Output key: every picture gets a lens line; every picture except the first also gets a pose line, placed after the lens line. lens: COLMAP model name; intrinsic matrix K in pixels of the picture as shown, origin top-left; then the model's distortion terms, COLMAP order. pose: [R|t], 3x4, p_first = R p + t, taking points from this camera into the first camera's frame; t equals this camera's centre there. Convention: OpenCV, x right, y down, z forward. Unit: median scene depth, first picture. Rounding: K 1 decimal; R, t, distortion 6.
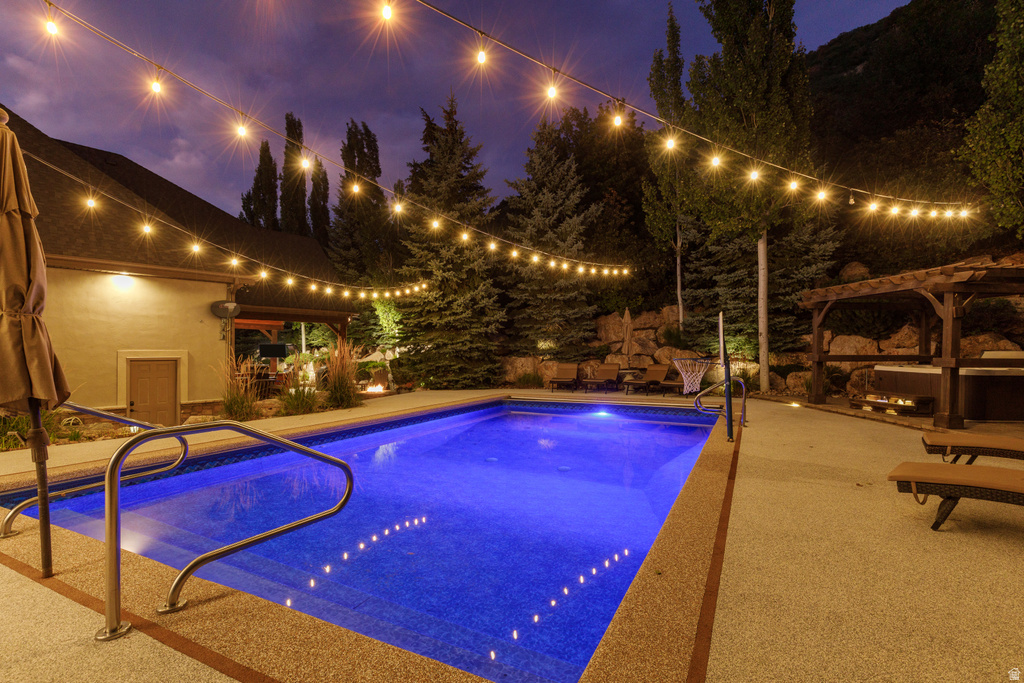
lens RADIAL K [[460.1, 0, 509.3], [0, 460.1, 344.8], [0, 0, 1]] dist [0.002074, -0.000024]
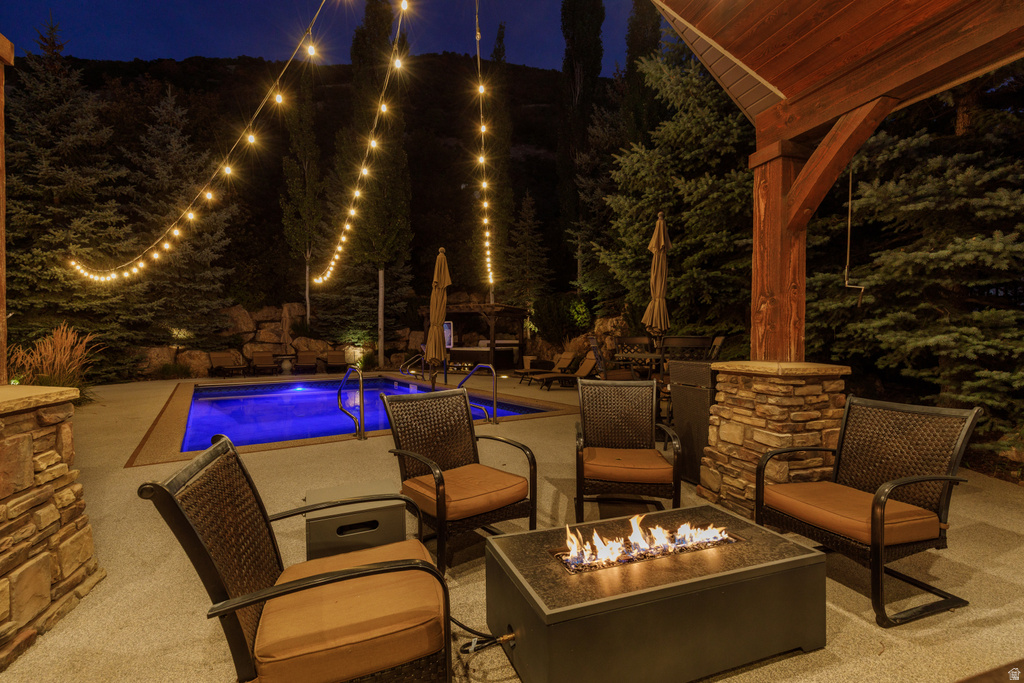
lens RADIAL K [[460.1, 0, 509.3], [0, 460.1, 344.8], [0, 0, 1]] dist [0.002074, -0.000024]
pose [[0.480665, -0.009869, 0.876849, -0.488554], [-0.010657, 0.999797, 0.017095, -0.001755], [-0.876839, -0.017562, 0.480463, -0.094624]]
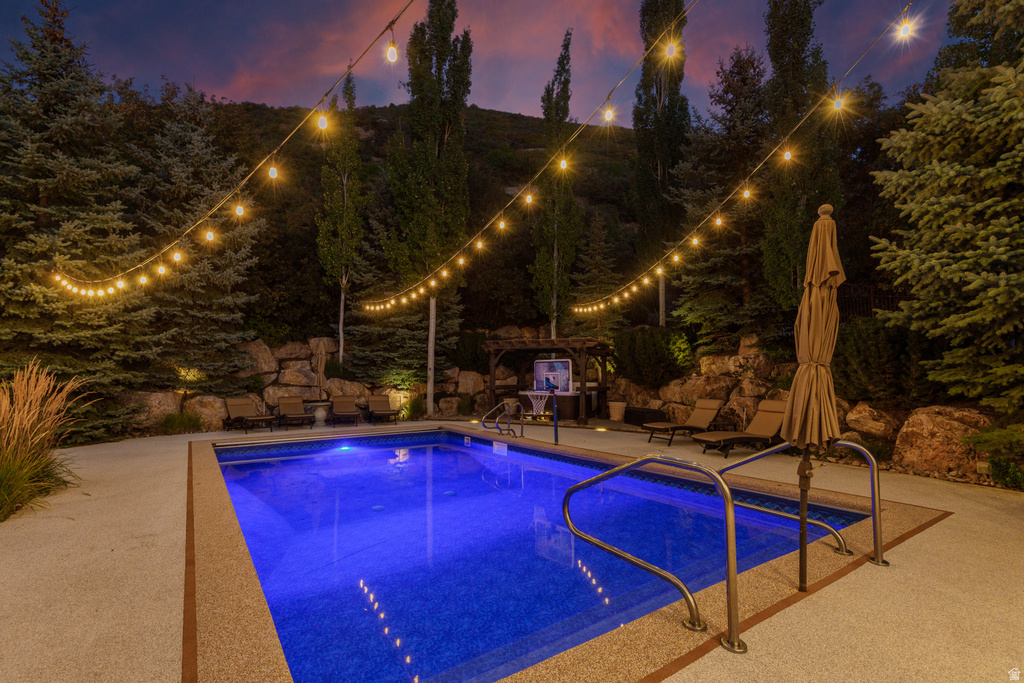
lens RADIAL K [[460.1, 0, 509.3], [0, 460.1, 344.8], [0, 0, 1]] dist [0.002074, -0.000024]
pose [[0.463341, 0.065225, 0.883776, -0.396211], [-0.011281, 0.997641, -0.067714, -0.005200], [-0.886108, 0.021405, 0.462984, 0.177825]]
